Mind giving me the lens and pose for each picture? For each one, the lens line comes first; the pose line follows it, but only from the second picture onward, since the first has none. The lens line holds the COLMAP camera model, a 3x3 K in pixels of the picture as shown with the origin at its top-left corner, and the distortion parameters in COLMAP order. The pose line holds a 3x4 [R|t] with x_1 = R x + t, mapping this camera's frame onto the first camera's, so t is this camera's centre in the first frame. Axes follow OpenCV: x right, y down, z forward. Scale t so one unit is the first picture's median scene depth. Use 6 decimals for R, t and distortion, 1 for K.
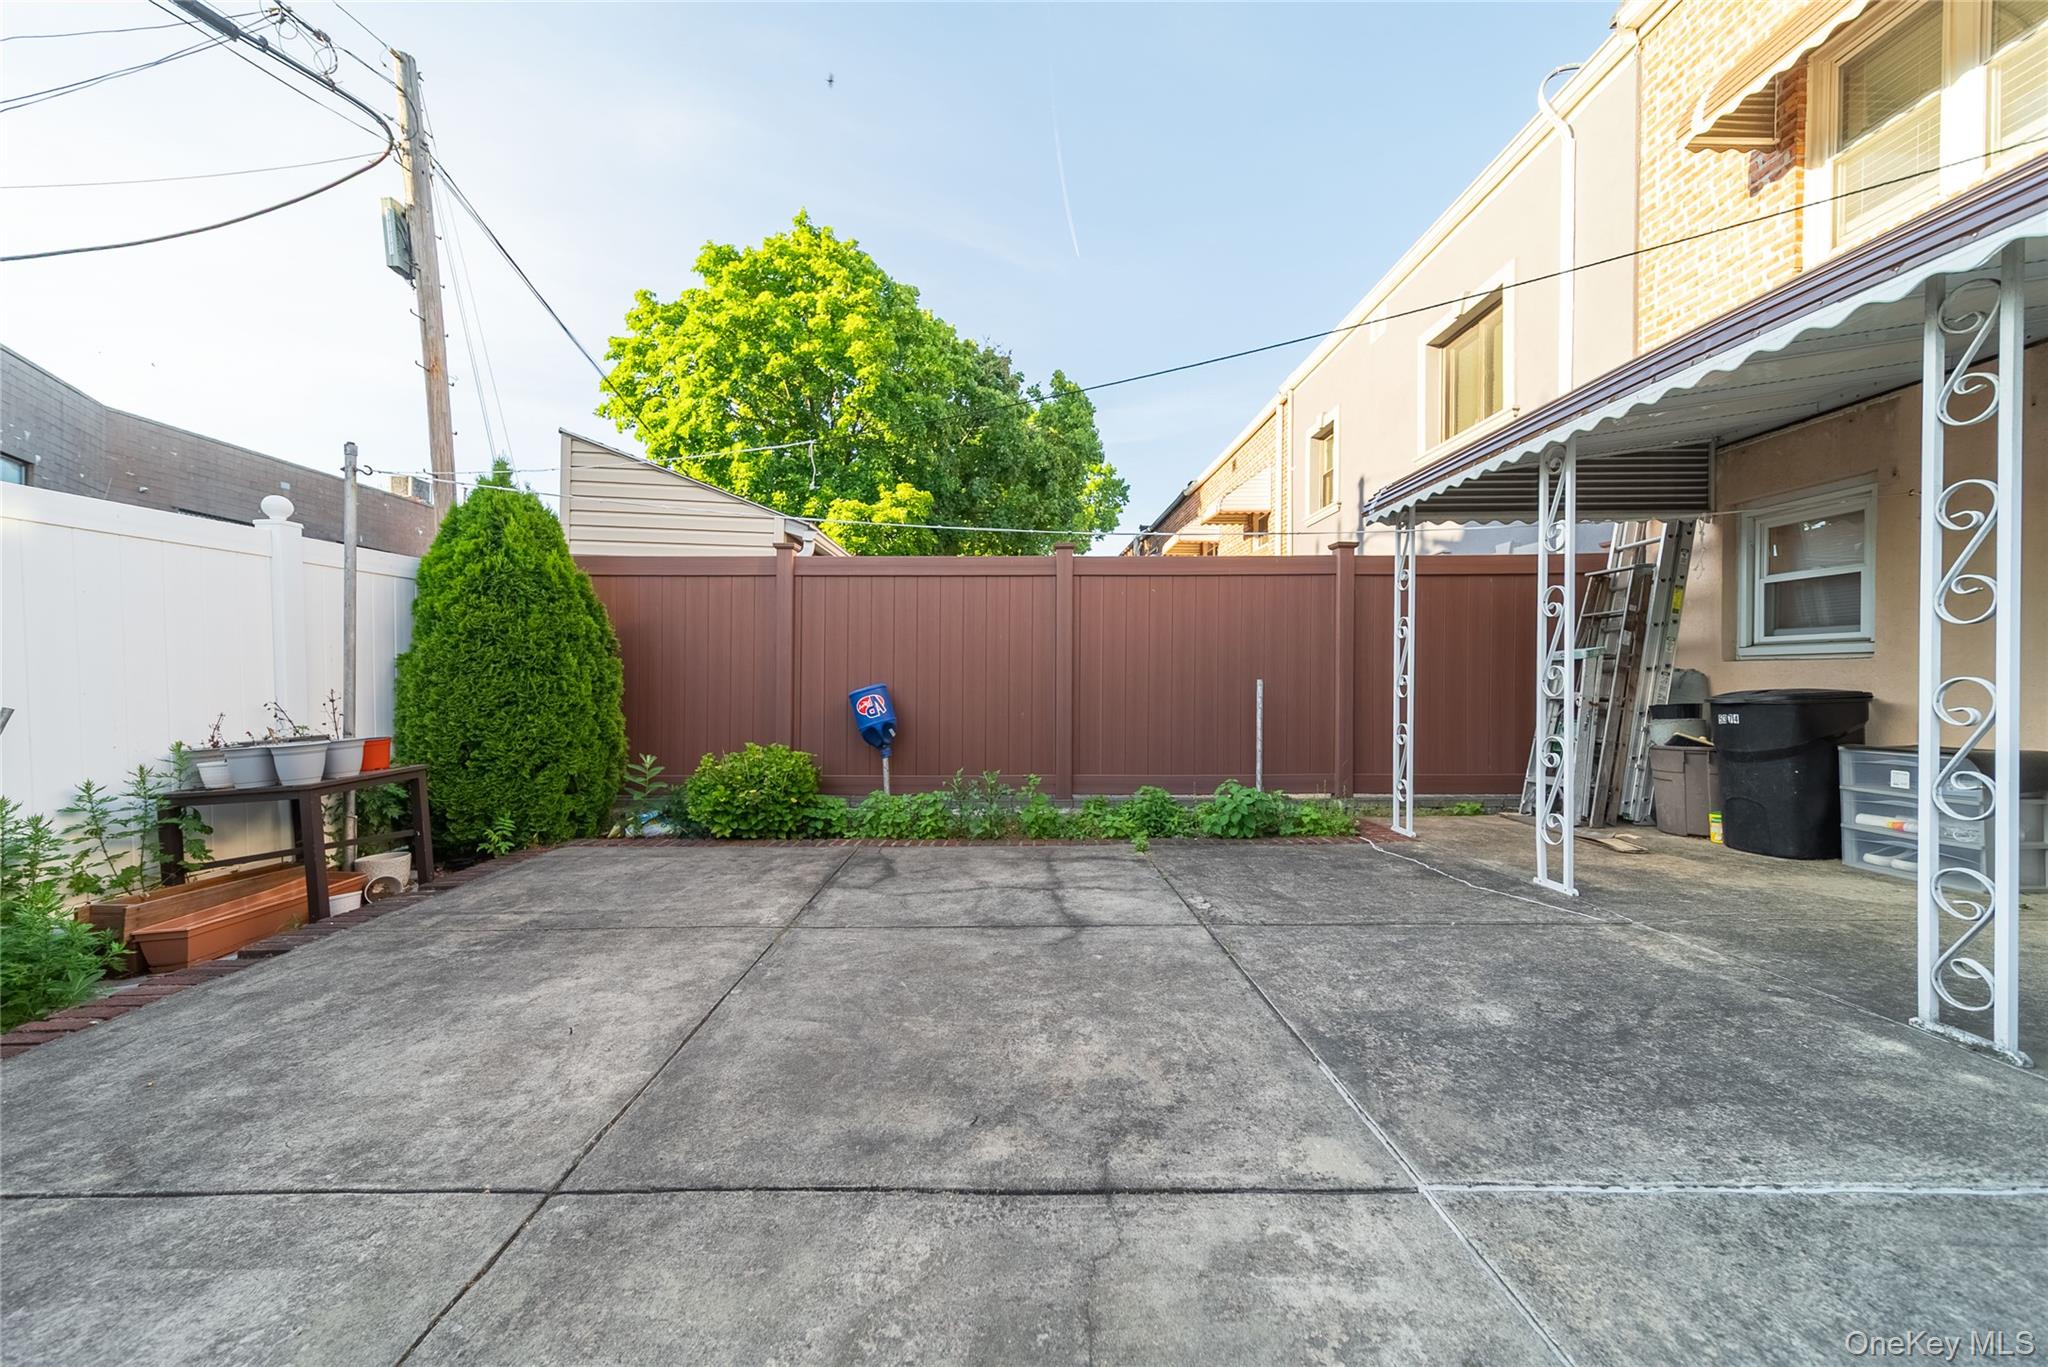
lens RADIAL K [[738.2, 0, 1025.1], [0, 738.2, 676.5], [0, 0, 1]] dist [0.010137, -0.000044]
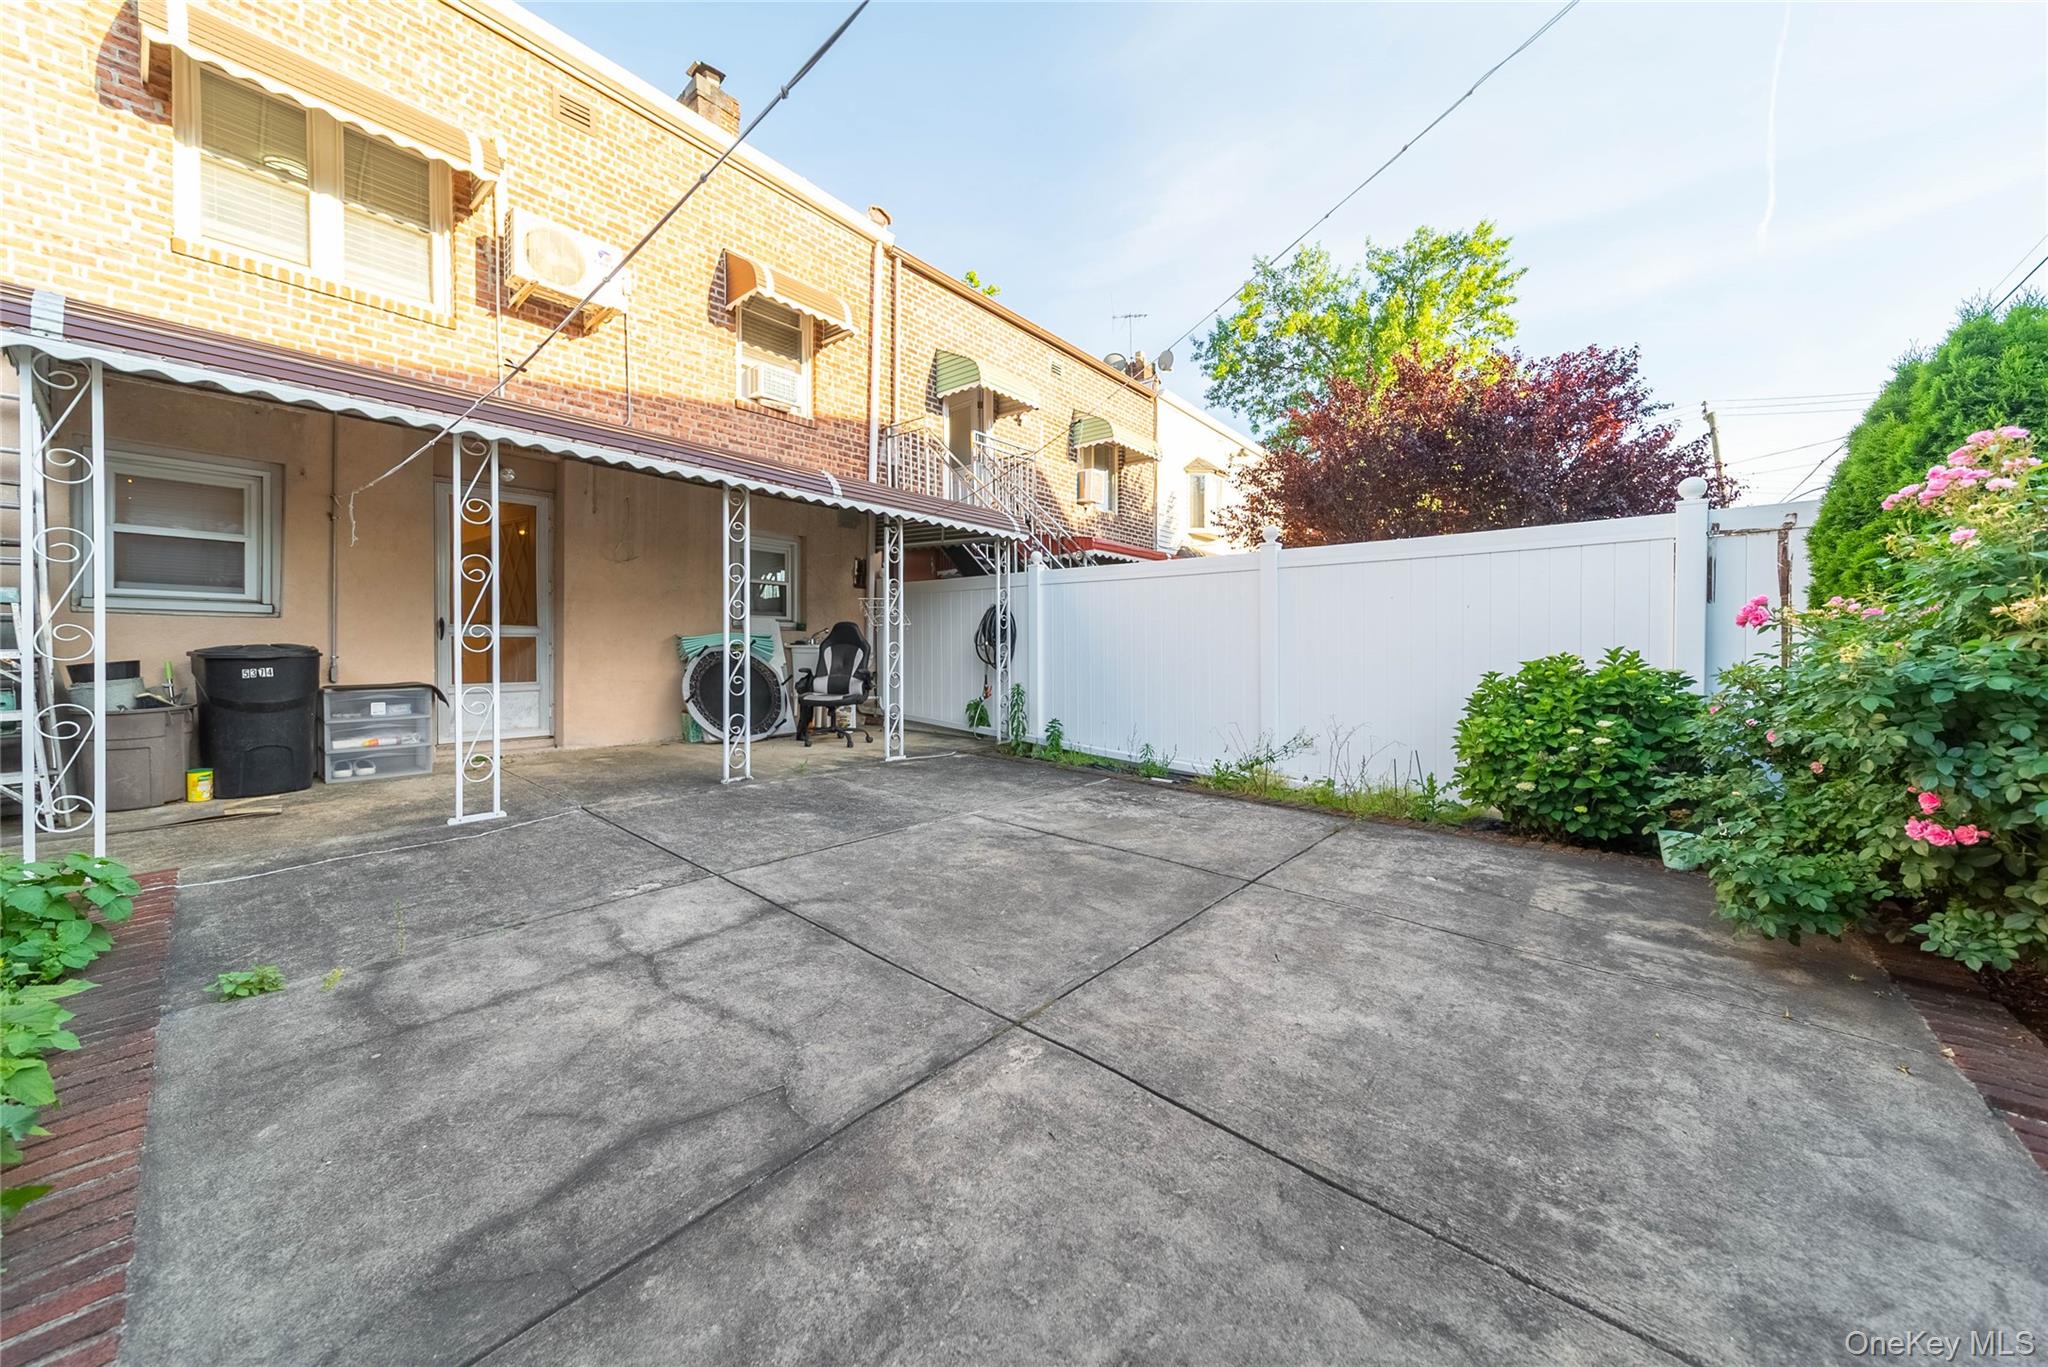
lens RADIAL K [[709.3, 0, 1014.0], [0, 709.3, 652.0], [0, 0, 1]] dist [0.009386, 0.000033]
pose [[-0.743319, -0.012346, 0.668823, -1.129630], [-0.012292, 0.999913, 0.004797, 0.021050], [-0.668824, -0.004655, -0.743406, 2.266947]]
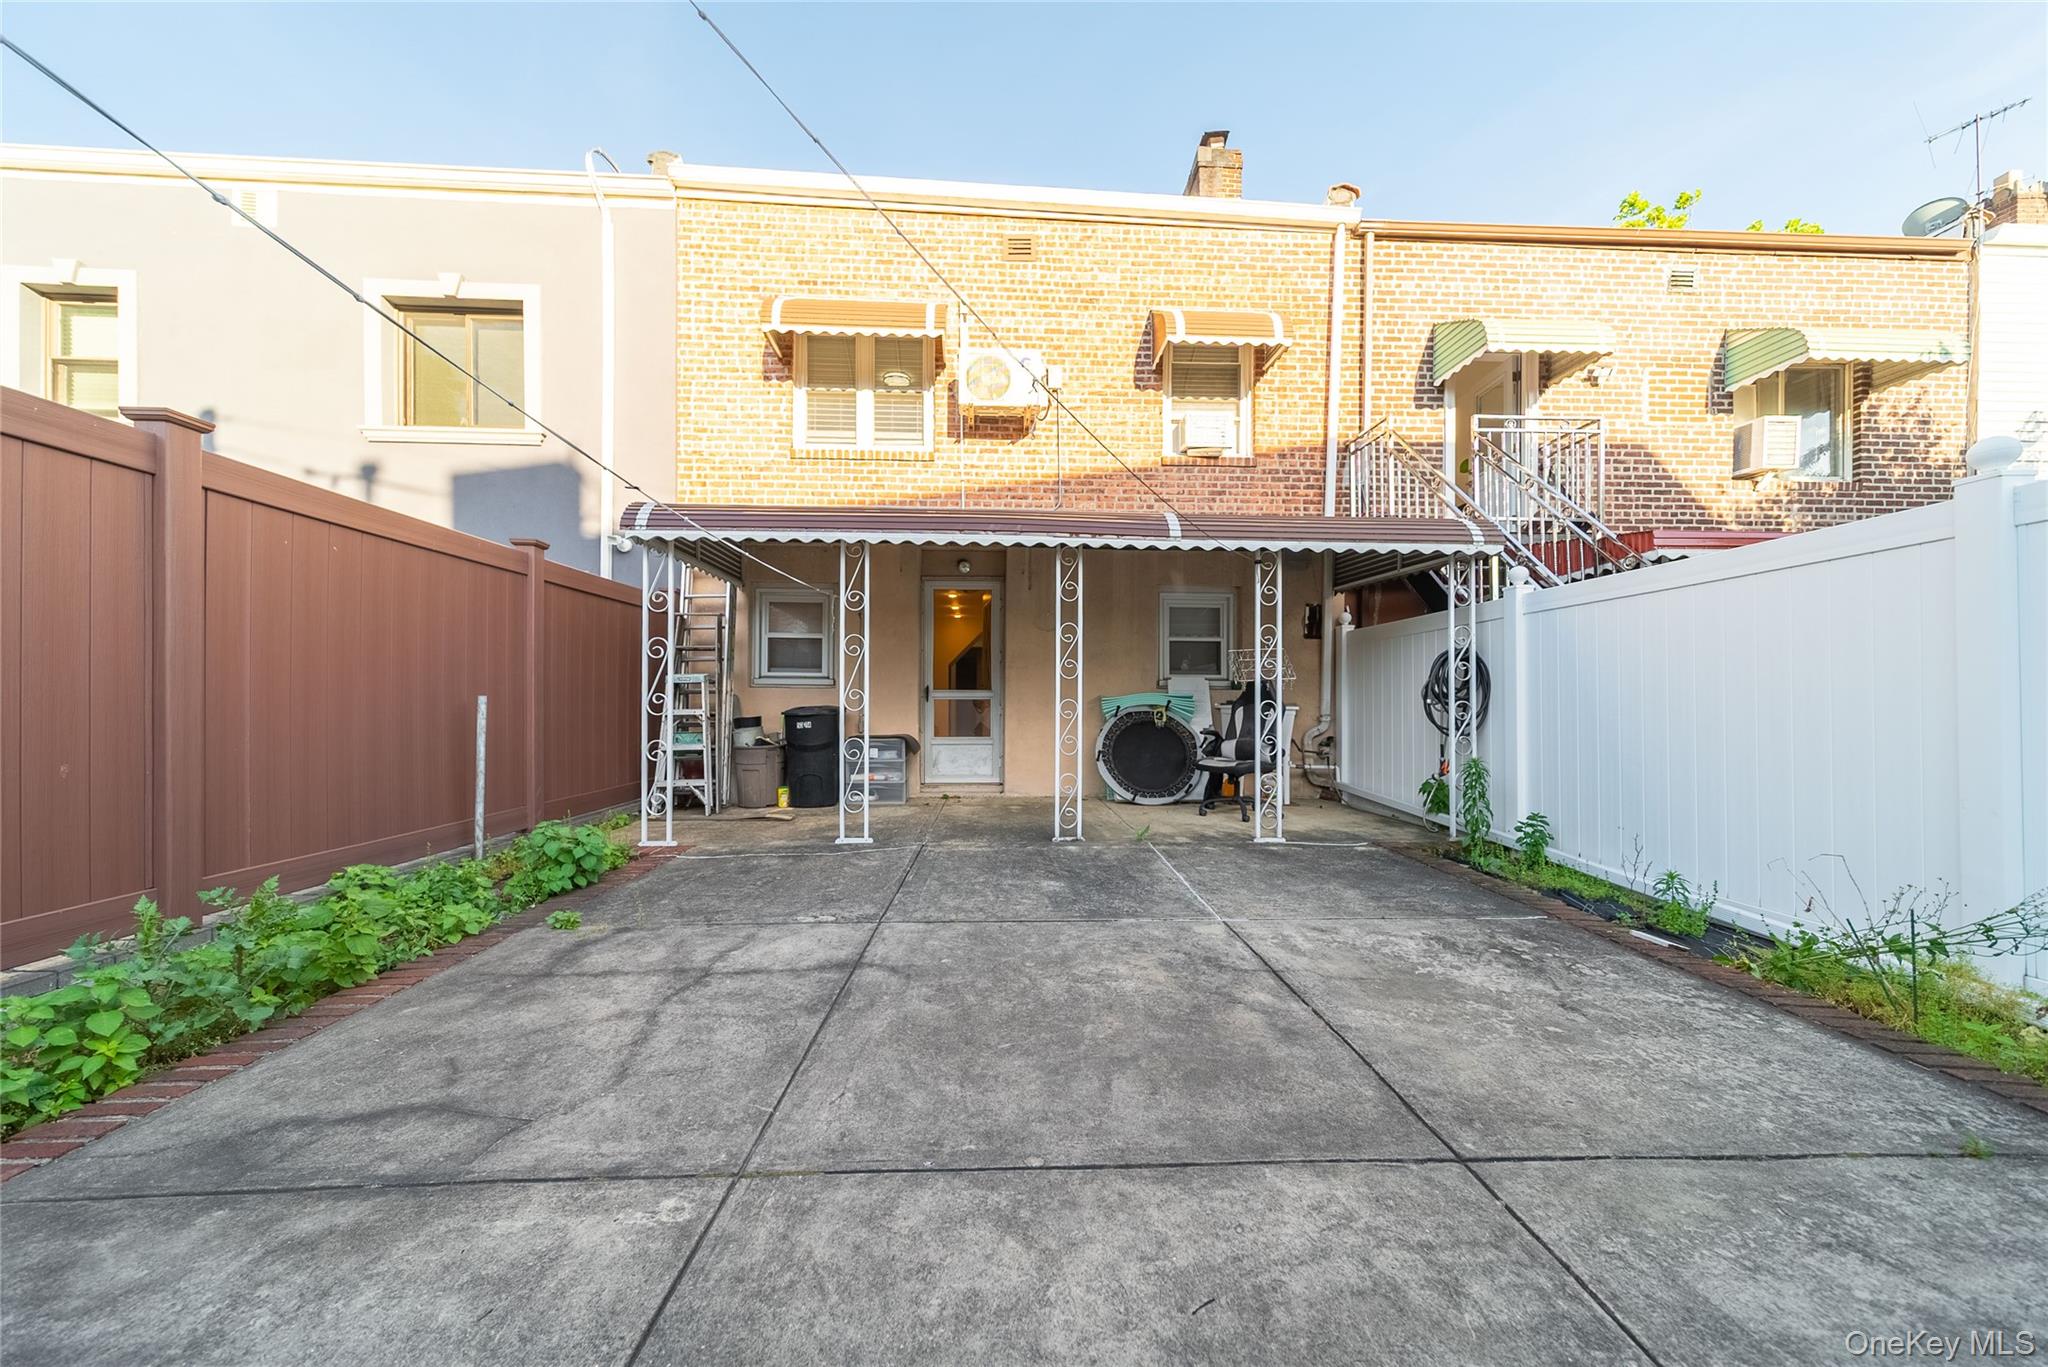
lens RADIAL K [[723.3, 0, 1022.9], [0, 723.3, 707.1], [0, 0, 1]] dist [0.008458, 0.000044]
pose [[-0.027321, -0.003423, 0.999621, -1.277493], [-0.009107, 0.999953, 0.003175, 0.023153], [-0.999585, -0.009017, -0.027351, 1.274298]]
